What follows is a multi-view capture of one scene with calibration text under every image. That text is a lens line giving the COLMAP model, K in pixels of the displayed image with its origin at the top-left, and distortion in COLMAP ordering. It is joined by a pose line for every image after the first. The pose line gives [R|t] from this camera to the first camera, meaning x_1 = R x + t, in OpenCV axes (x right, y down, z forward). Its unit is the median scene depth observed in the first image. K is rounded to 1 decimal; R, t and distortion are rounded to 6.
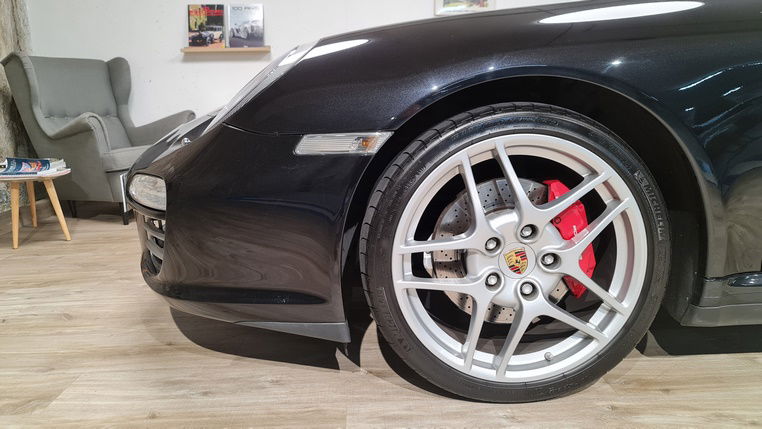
lens RADIAL K [[555.2, 0, 381.0], [0, 555.2, 214.5], [0, 0, 1]] dist [0.050870, -0.066777]
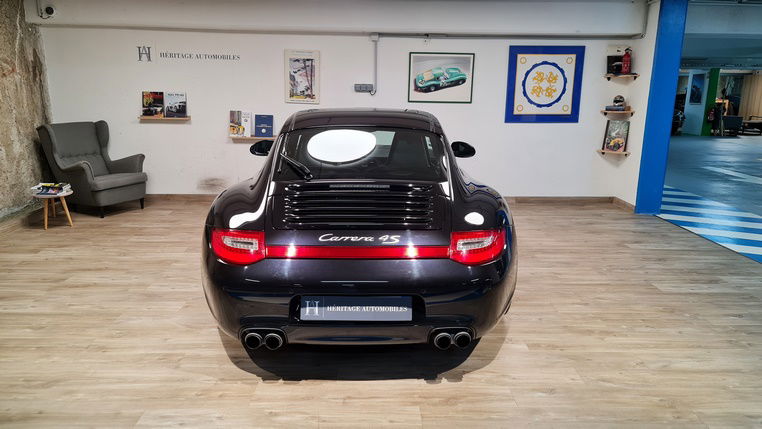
lens RADIAL K [[547.9, 0, 381.0], [0, 547.9, 214.5], [0, 0, 1]] dist [0.065208, -0.054413]
pose [[0.999420, 0.034043, -0.000887, 0.511541], [-0.033989, 0.998782, 0.035780, -0.096401], [0.002104, -0.035730, 0.999359, -0.917822]]
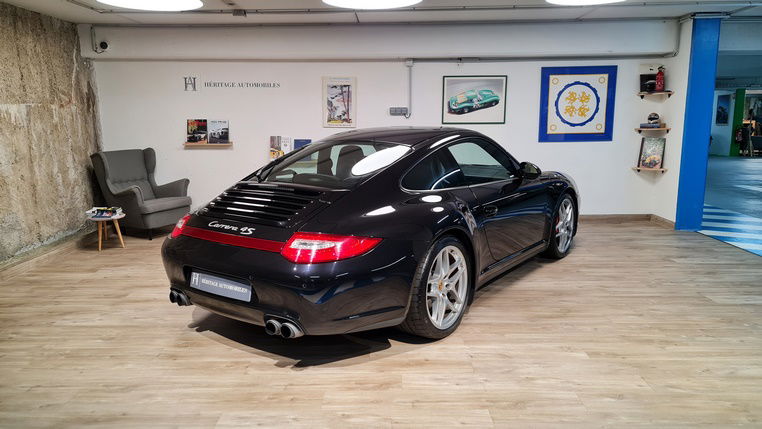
lens RADIAL K [[545.2, 0, 376.1], [0, 545.2, 214.1], [0, 0, 1]] dist [0.072666, -0.063995]
pose [[0.998831, 0.020250, -0.043886, 0.439692], [-0.020962, 0.999655, -0.015841, -0.061714], [0.043550, 0.016742, 0.998911, -0.946573]]
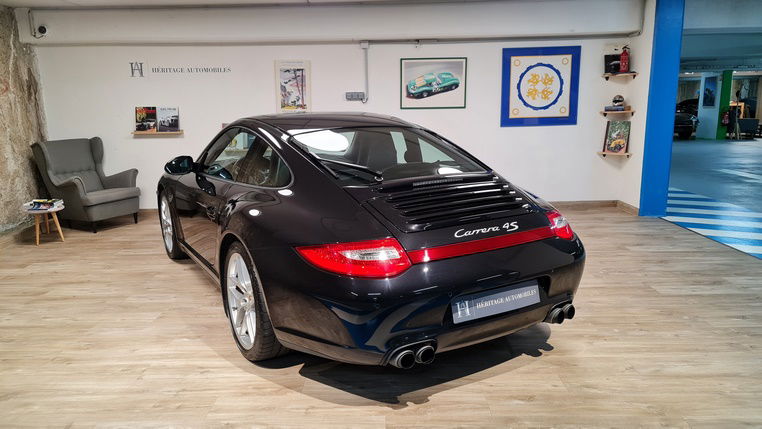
lens RADIAL K [[546.8, 0, 372.7], [0, 546.8, 216.6], [0, 0, 1]] dist [0.068441, -0.060896]
pose [[0.999021, 0.010269, -0.043038, 0.588883], [-0.009797, 0.999890, 0.011167, -0.070426], [0.043148, -0.010734, 0.999011, -0.873638]]
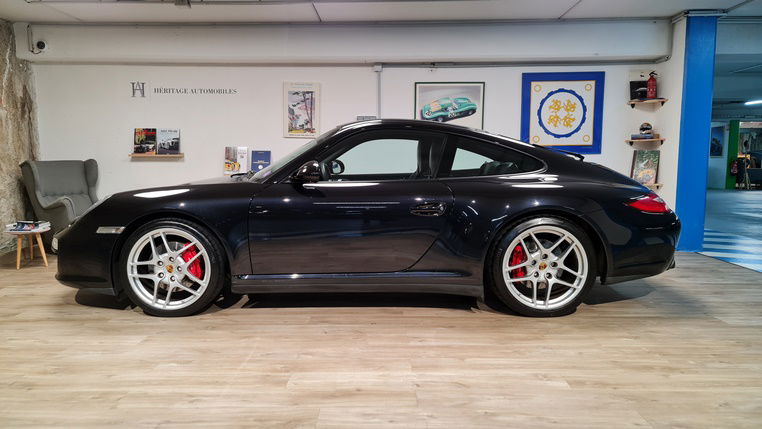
lens RADIAL K [[545.0, 0, 370.5], [0, 545.0, 220.1], [0, 0, 1]] dist [0.077340, -0.070623]
pose [[0.998739, 0.022187, -0.045031, 0.538069], [-0.025659, 0.996619, -0.078057, 0.009049], [0.043147, 0.079114, 0.995931, -0.722131]]
